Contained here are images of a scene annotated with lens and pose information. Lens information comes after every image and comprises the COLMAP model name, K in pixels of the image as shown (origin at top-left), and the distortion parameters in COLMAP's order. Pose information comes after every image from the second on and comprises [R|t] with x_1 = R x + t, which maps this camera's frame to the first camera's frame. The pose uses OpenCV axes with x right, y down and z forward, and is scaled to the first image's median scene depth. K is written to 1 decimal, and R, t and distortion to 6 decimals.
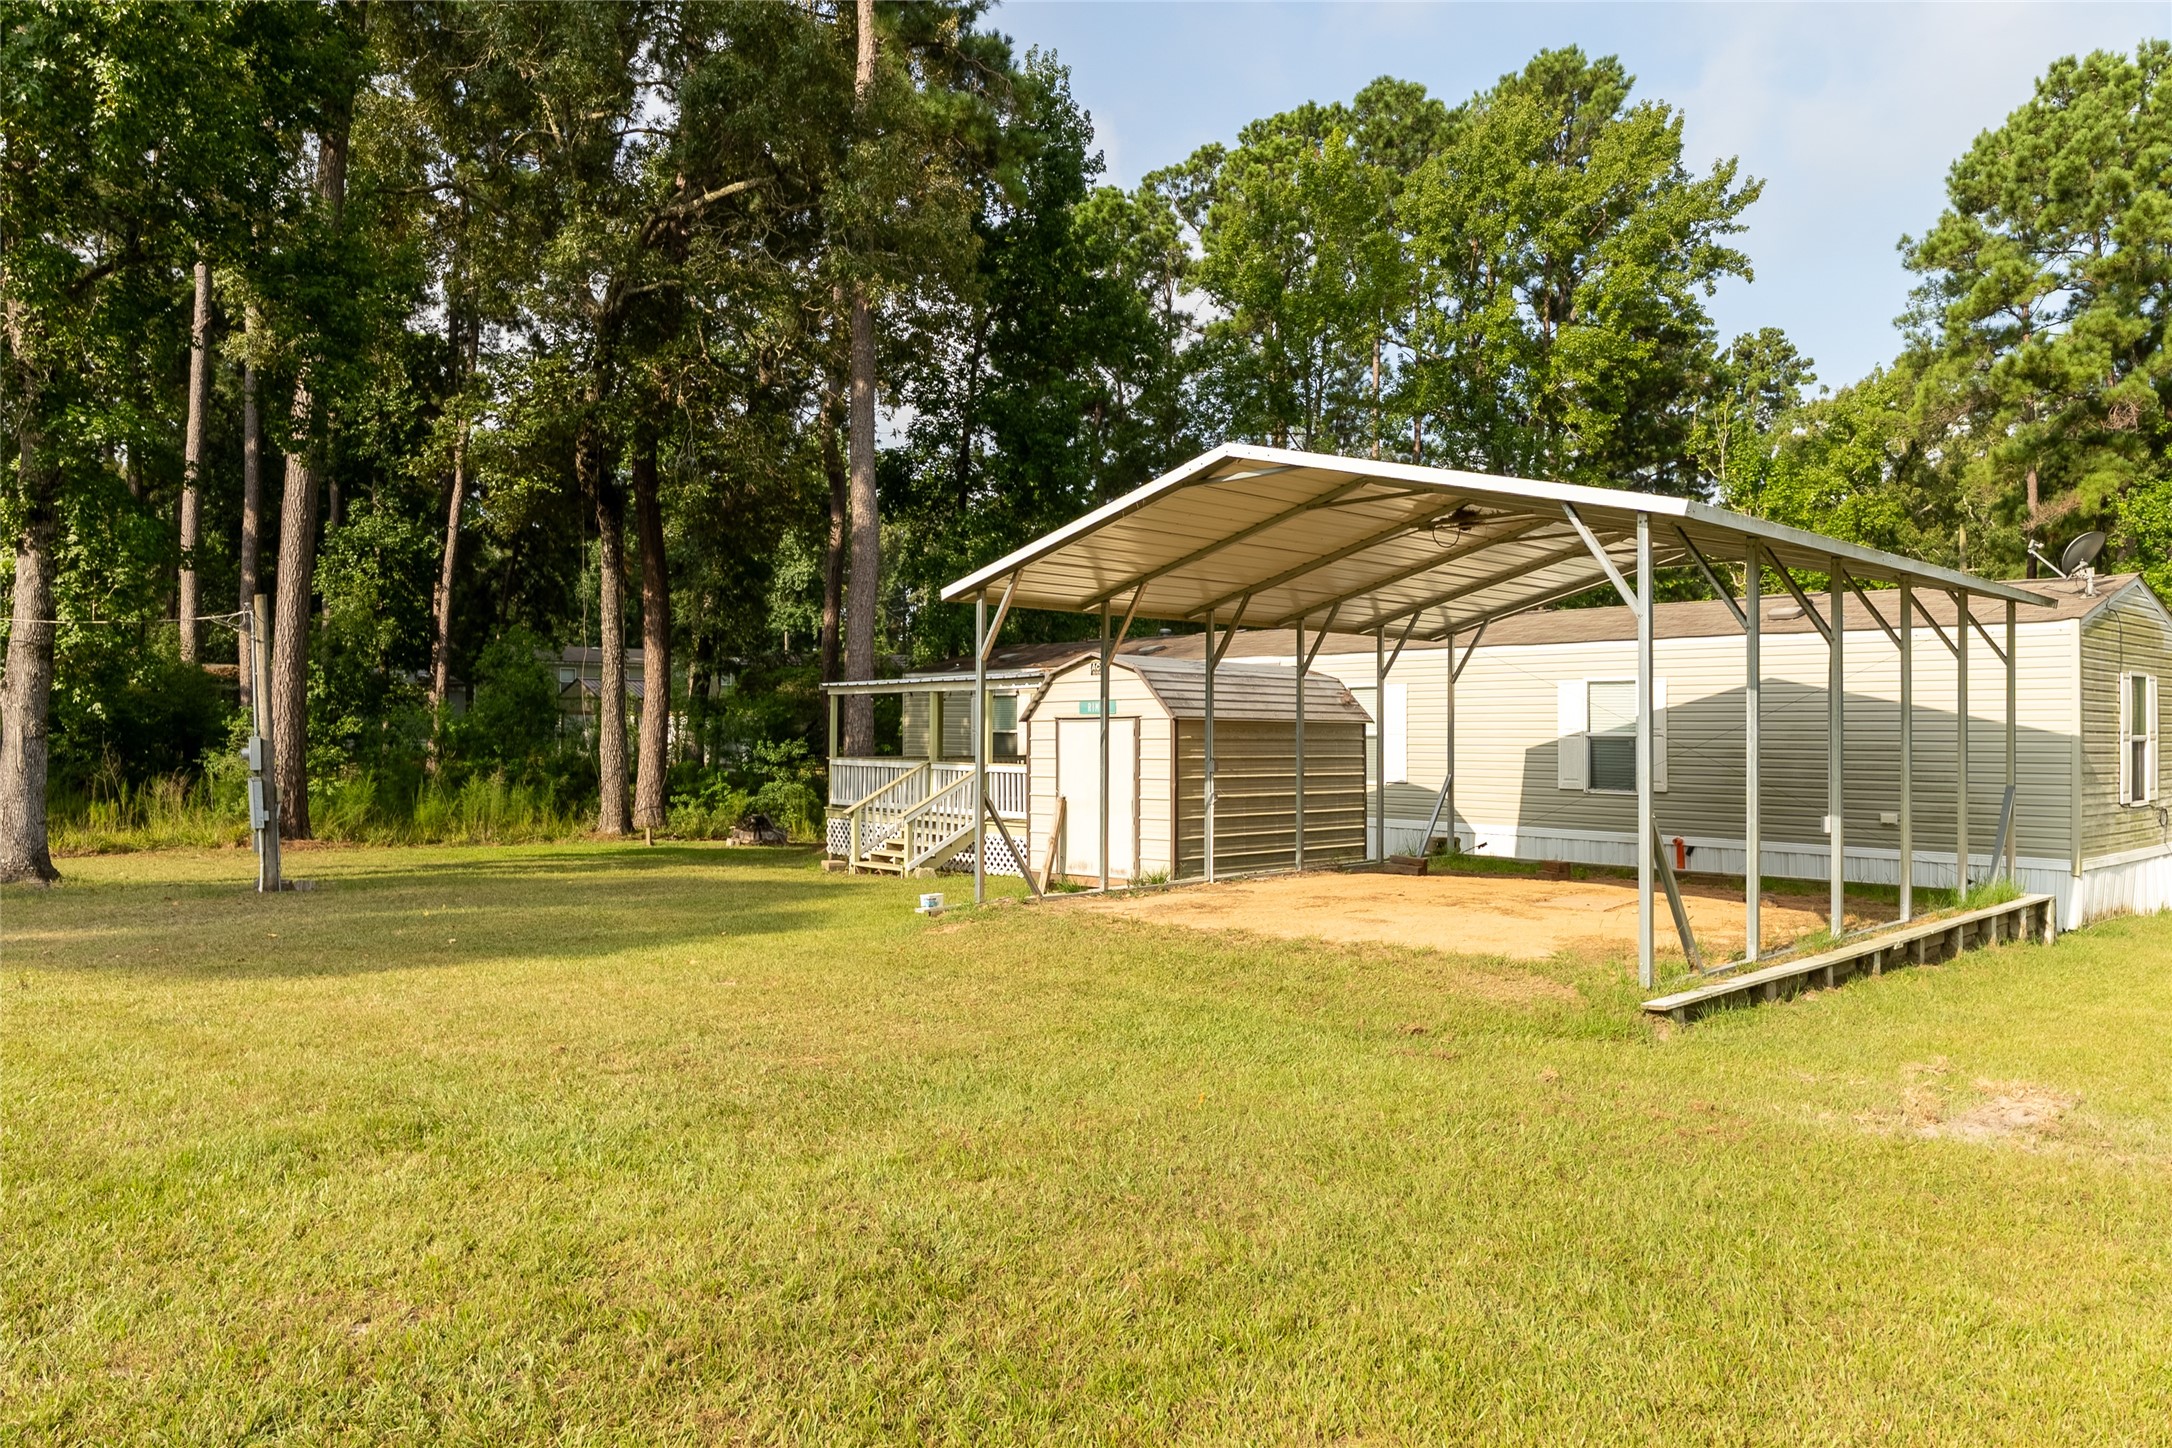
lens RADIAL K [[1481.6, 0, 1098.8], [0, 1481.6, 712.1], [0, 0, 1]] dist [0.002459, 0.000642]
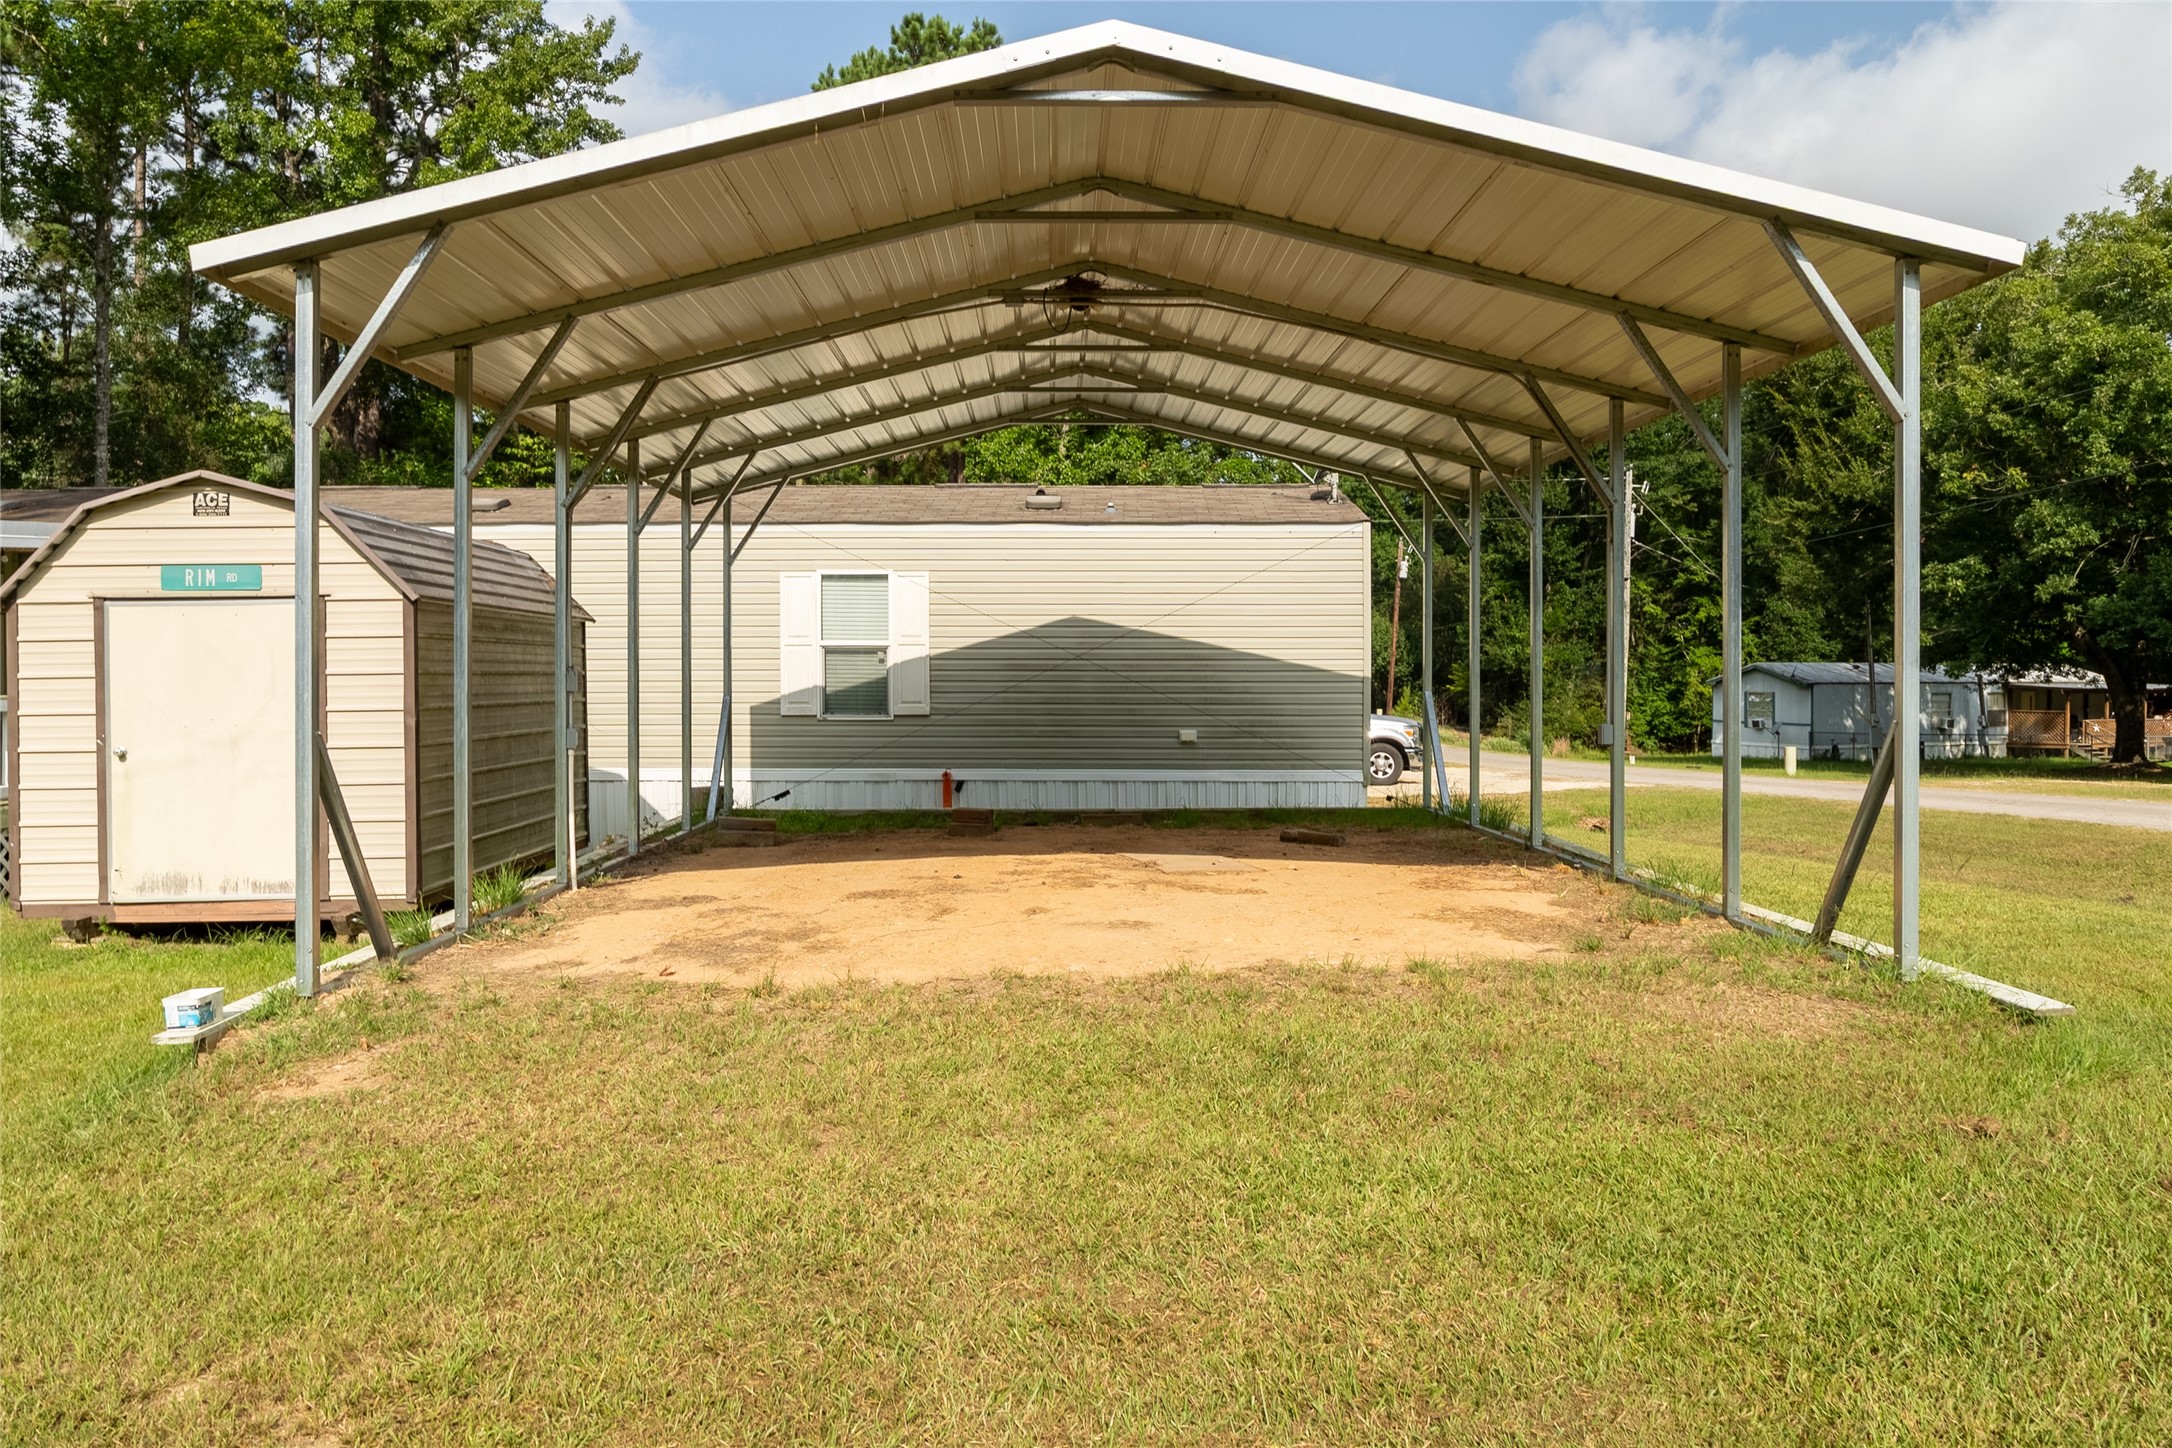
lens RADIAL K [[1548.3, 0, 1073.5], [0, 1548.3, 692.1], [0, 0, 1]] dist [0.006198, -0.009458]
pose [[0.690934, -0.012560, 0.722809, -0.073582], [-0.010915, 0.999554, 0.027803, 0.007388], [-0.722835, -0.027099, 0.690489, 0.154376]]
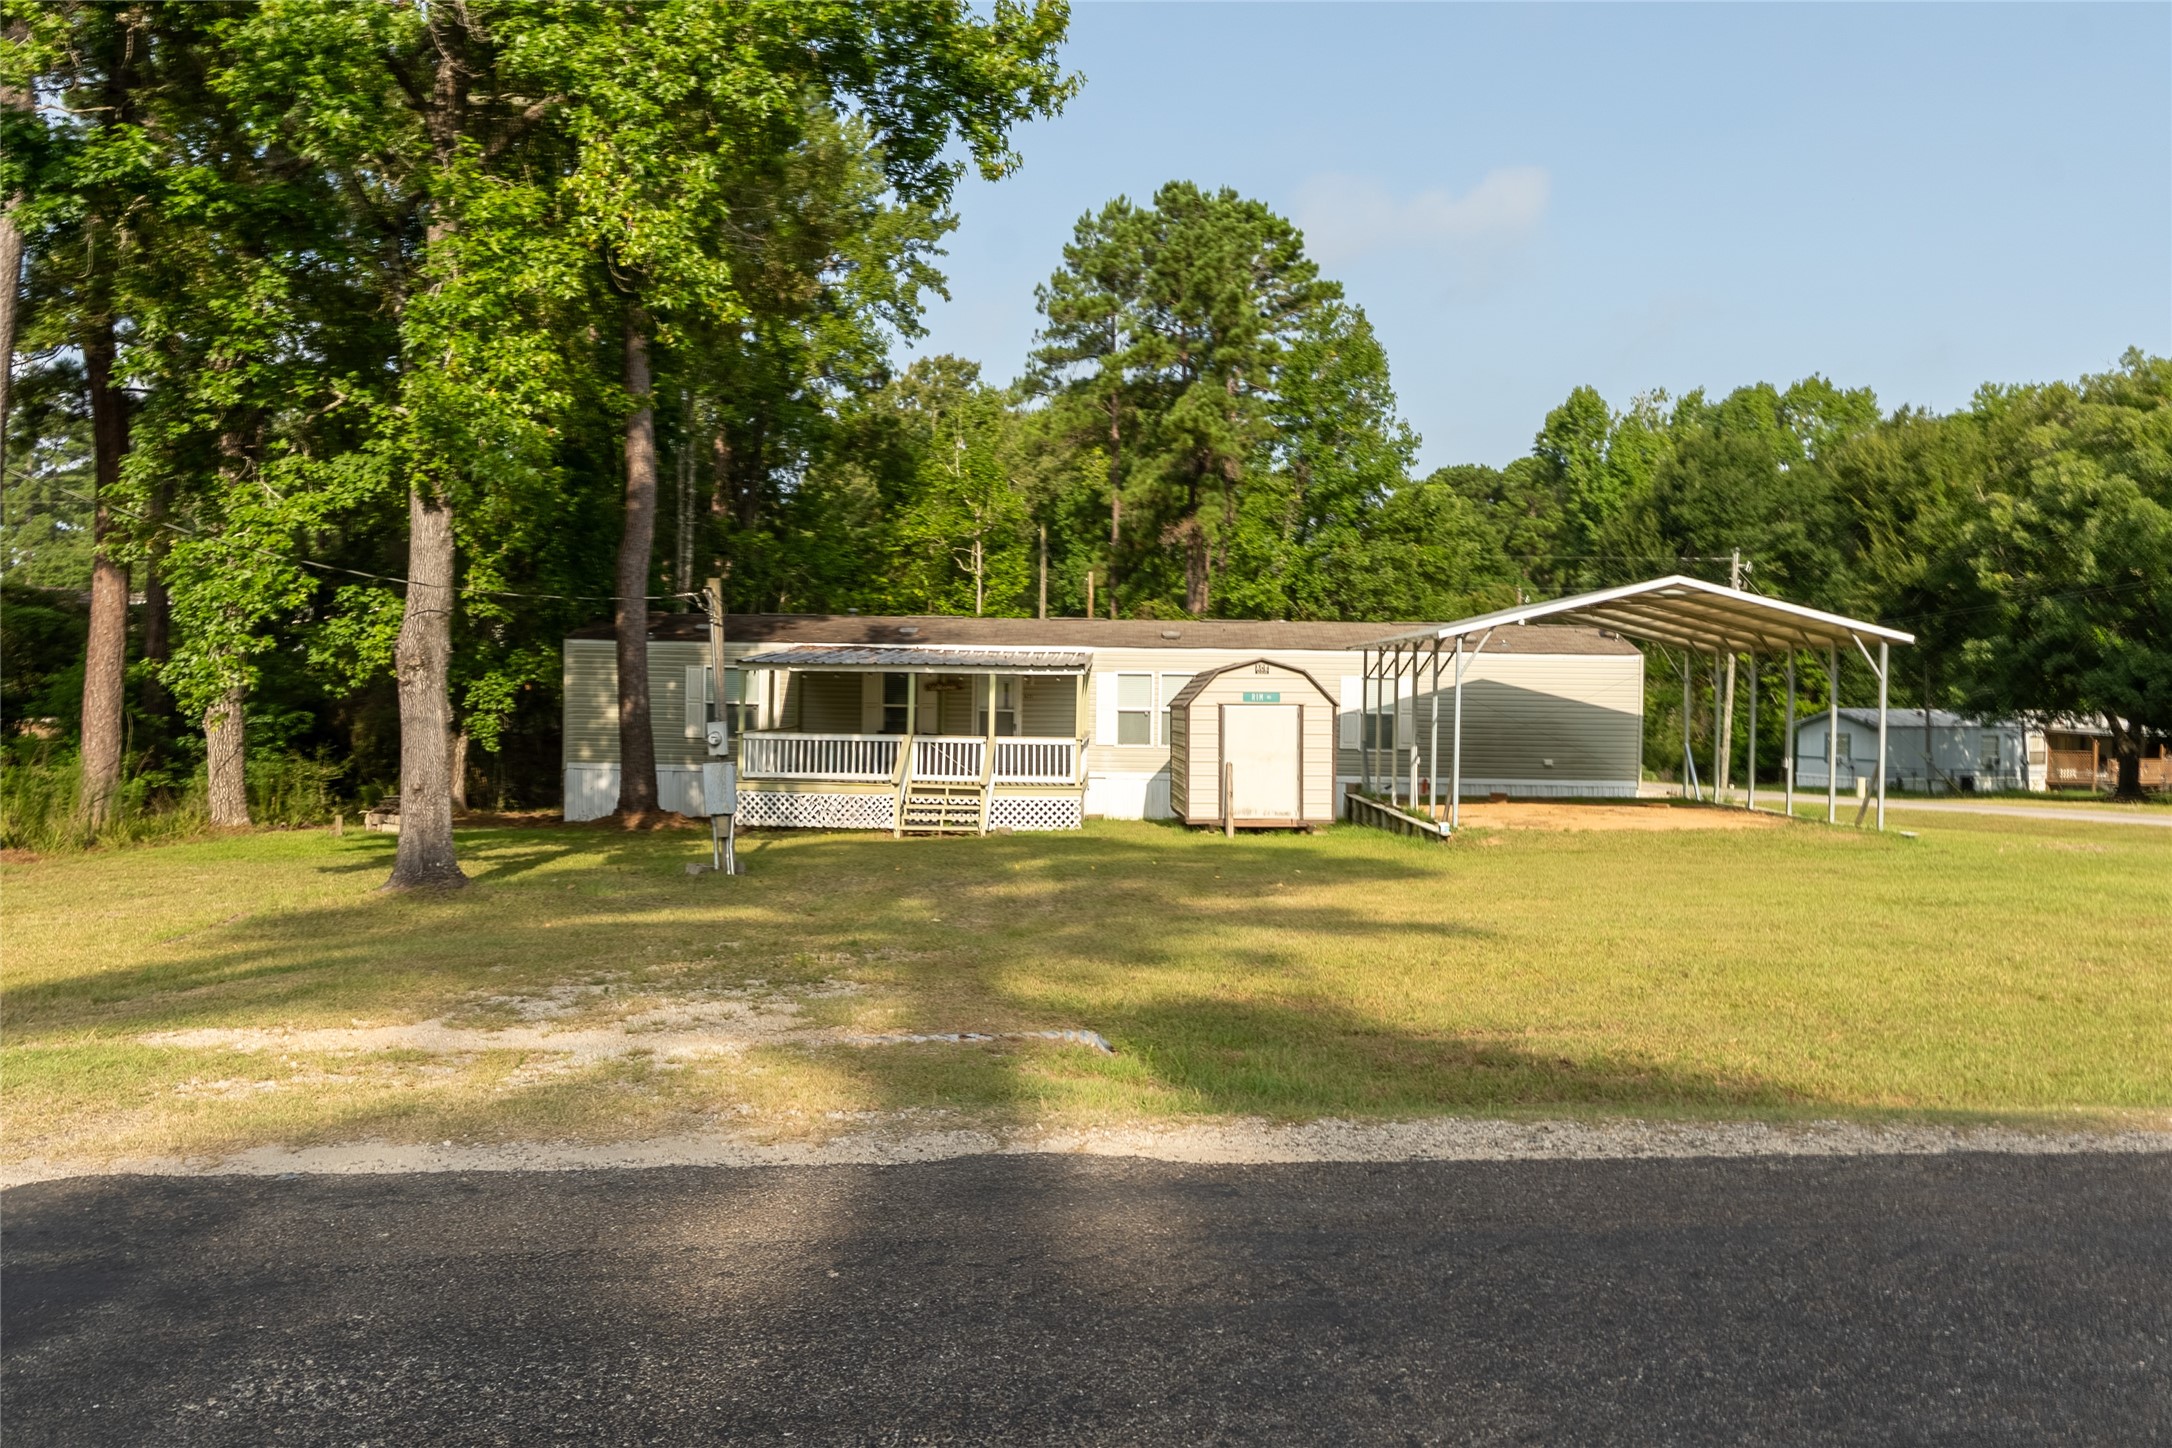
lens RADIAL K [[1680.5, 0, 1084.6], [0, 1680.5, 730.5], [0, 0, 1]] dist [-0.008011, 0.004464]
pose [[0.694471, -0.009588, 0.719457, -0.496528], [-0.026312, 0.998904, 0.038711, -0.011300], [-0.719040, -0.045814, 0.693457, 0.003760]]
